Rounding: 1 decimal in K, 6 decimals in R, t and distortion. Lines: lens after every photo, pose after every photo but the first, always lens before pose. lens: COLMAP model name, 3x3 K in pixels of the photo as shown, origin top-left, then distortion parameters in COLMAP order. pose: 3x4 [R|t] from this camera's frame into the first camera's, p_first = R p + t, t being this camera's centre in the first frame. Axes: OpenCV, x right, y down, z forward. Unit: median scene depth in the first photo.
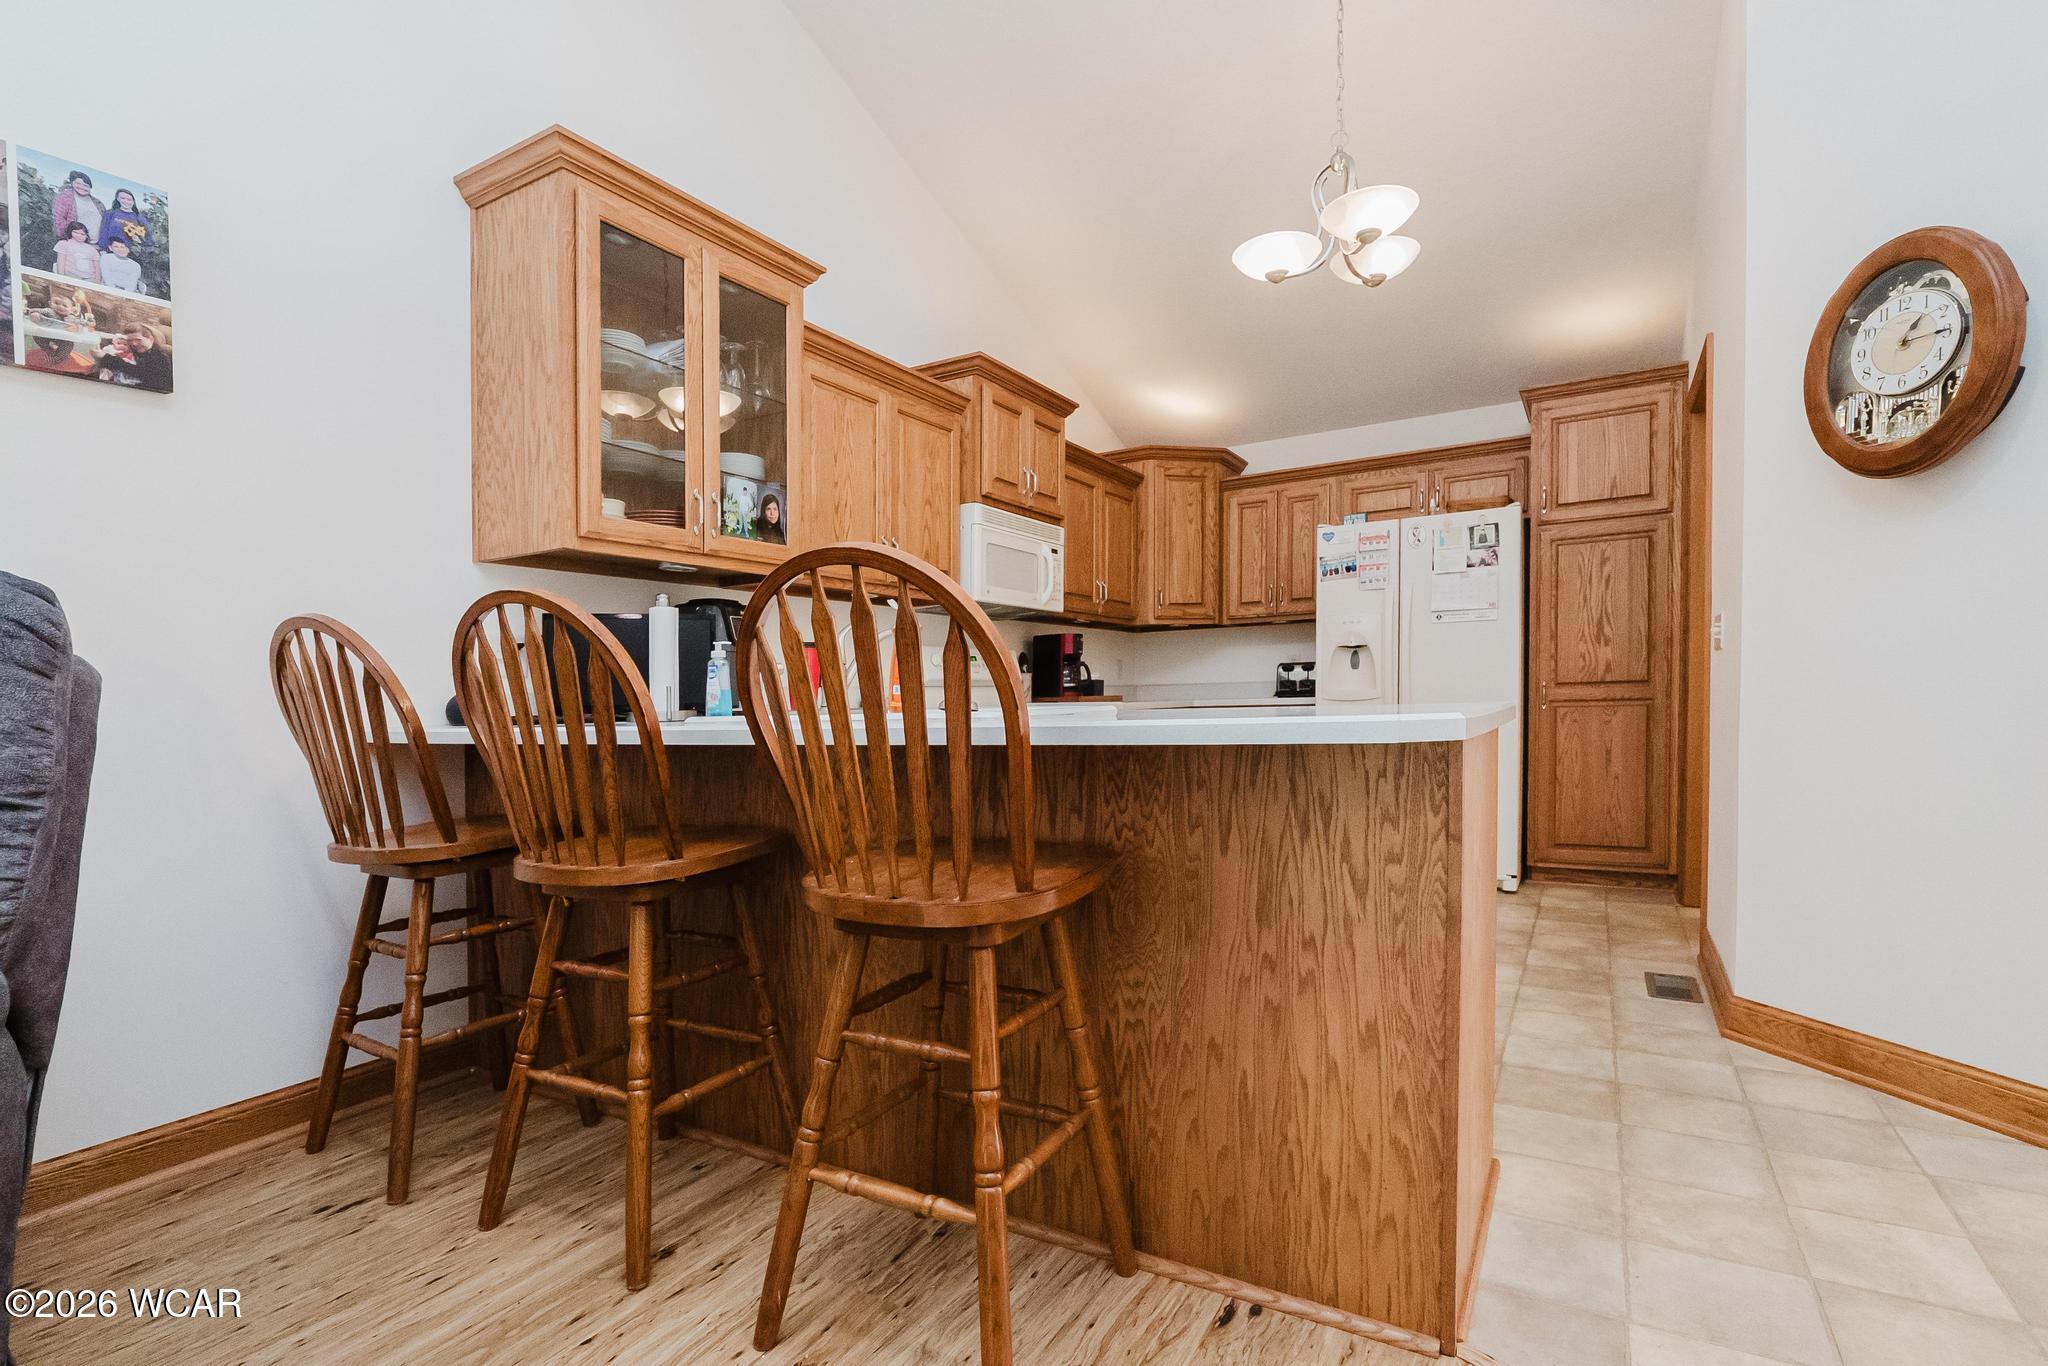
lens RADIAL K [[948.2, 0, 1039.9], [0, 948.2, 737.9], [0, 0, 1]] dist [0.003503, -0.001792]
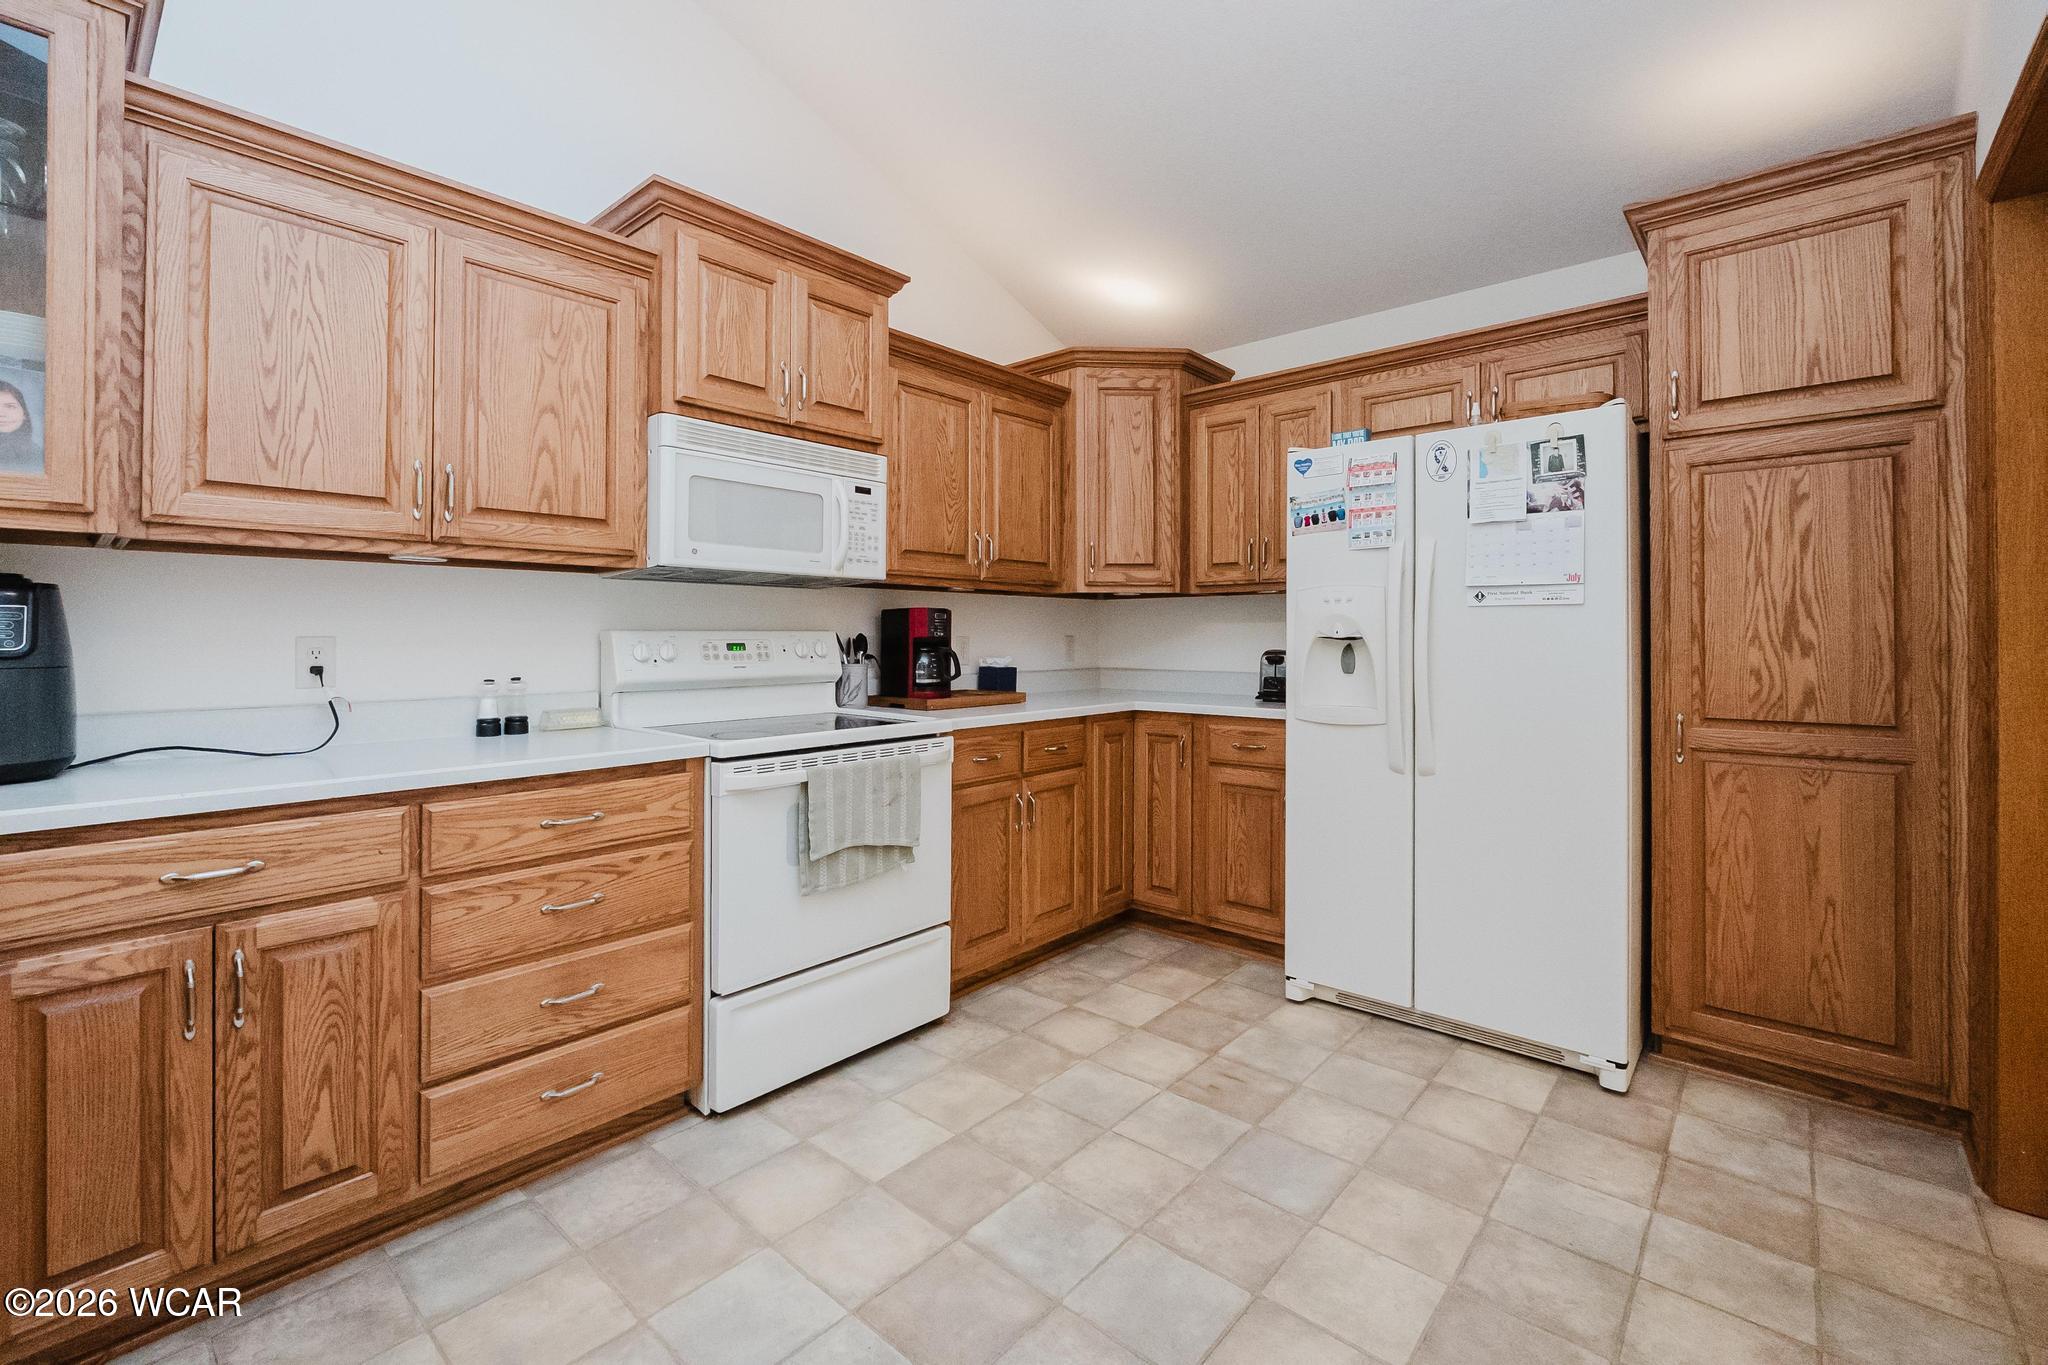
lens RADIAL K [[884.9, 0, 1016.7], [0, 884.9, 621.7], [0, 0, 1]] dist [-0.005025, -0.000480]
pose [[0.984323, 0.018001, -0.175455, 0.245508], [-0.028026, 0.998102, -0.054828, -0.077589], [0.174136, 0.058886, 0.982959, 0.432178]]
